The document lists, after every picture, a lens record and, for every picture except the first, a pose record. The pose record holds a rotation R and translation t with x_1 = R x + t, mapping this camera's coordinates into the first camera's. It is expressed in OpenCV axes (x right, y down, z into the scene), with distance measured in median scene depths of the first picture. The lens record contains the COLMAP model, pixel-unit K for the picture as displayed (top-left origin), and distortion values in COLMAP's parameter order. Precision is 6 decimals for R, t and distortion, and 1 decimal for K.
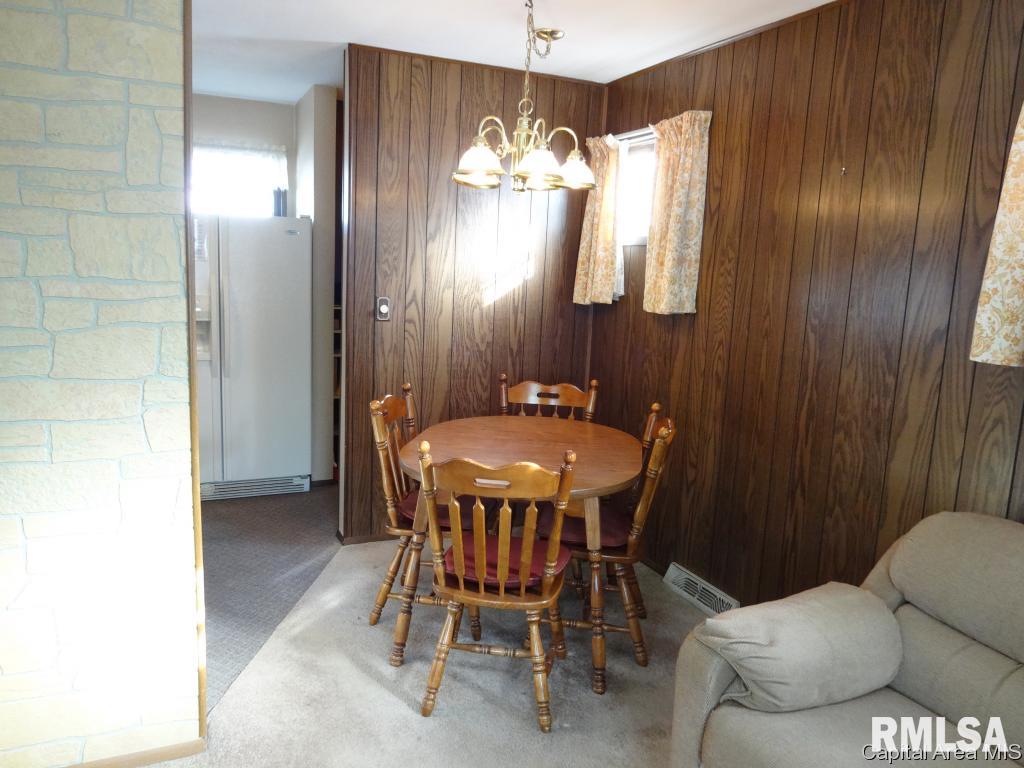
lens RADIAL K [[754.7, 0, 514.1], [0, 754.7, 382.1], [0, 0, 1]] dist [0.002897, -0.010141]
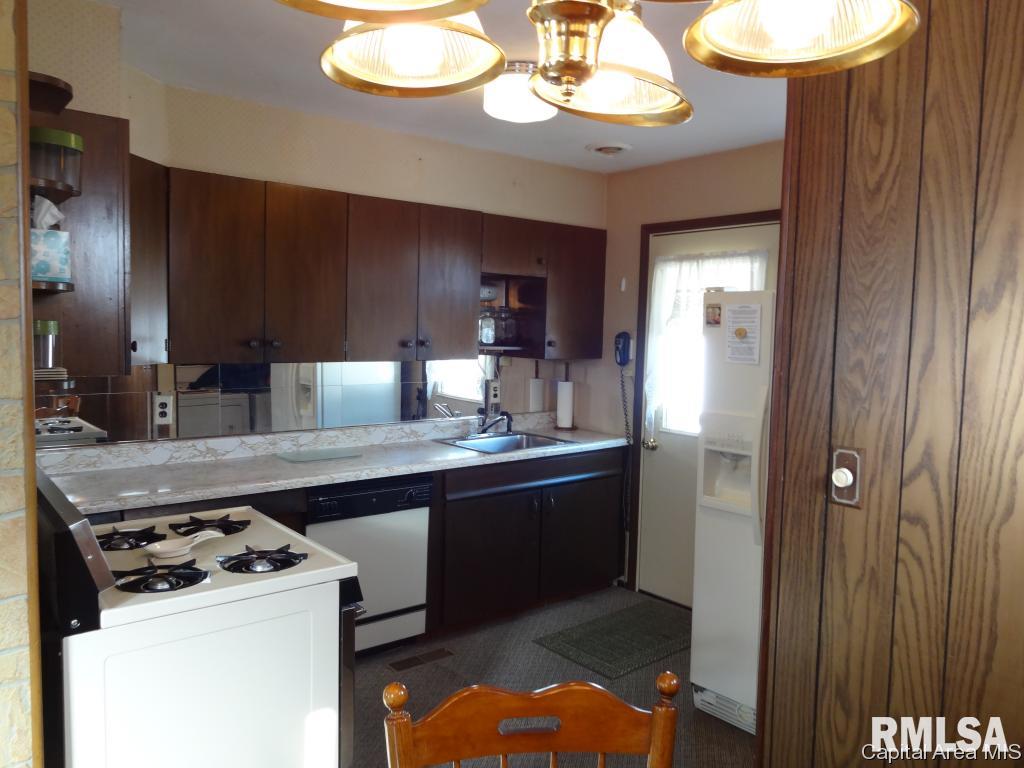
lens RADIAL K [[754.7, 0, 518.4], [0, 754.7, 386.8], [0, 0, 1]] dist [0.002897, -0.010141]
pose [[0.786839, 0.013525, -0.617010, -0.069807], [-0.086242, 0.992360, -0.088227, -0.113518], [0.611103, 0.122632, 0.781994, 0.663346]]
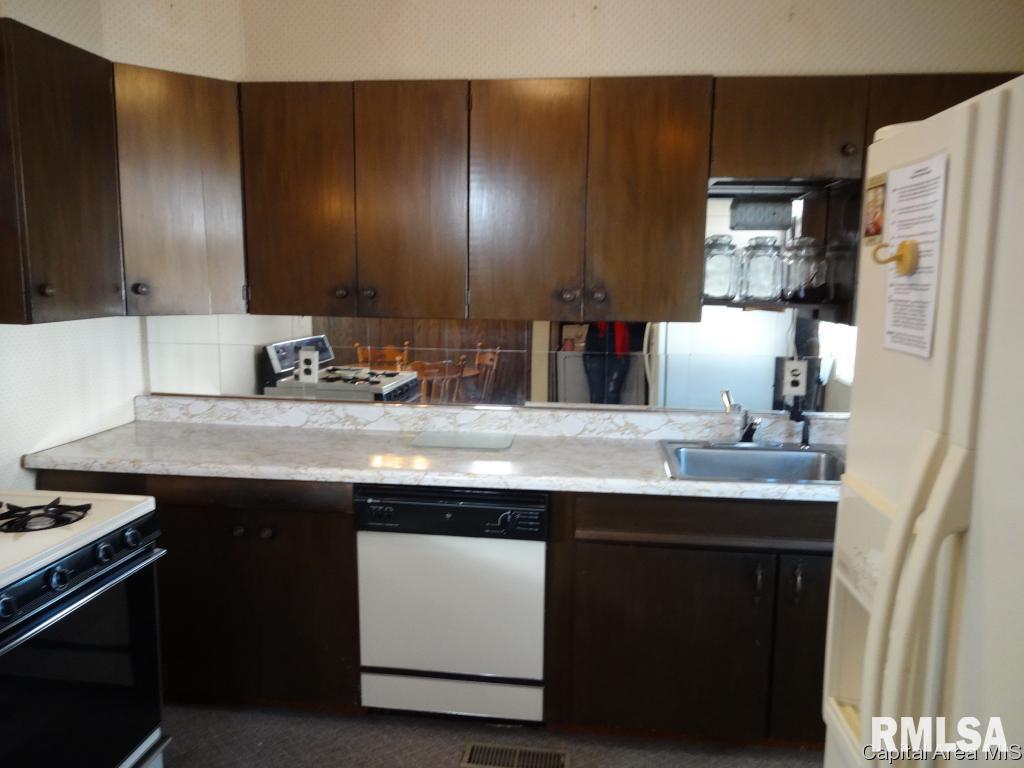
lens RADIAL K [[754.7, 0, 520.1], [0, 754.7, 384.7], [0, 0, 1]] dist [0.002897, -0.010141]
pose [[0.102998, 0.090565, -0.990550, -0.117276], [-0.177222, 0.981583, 0.071318, -0.185672], [0.978766, 0.168202, 0.117151, 1.104209]]
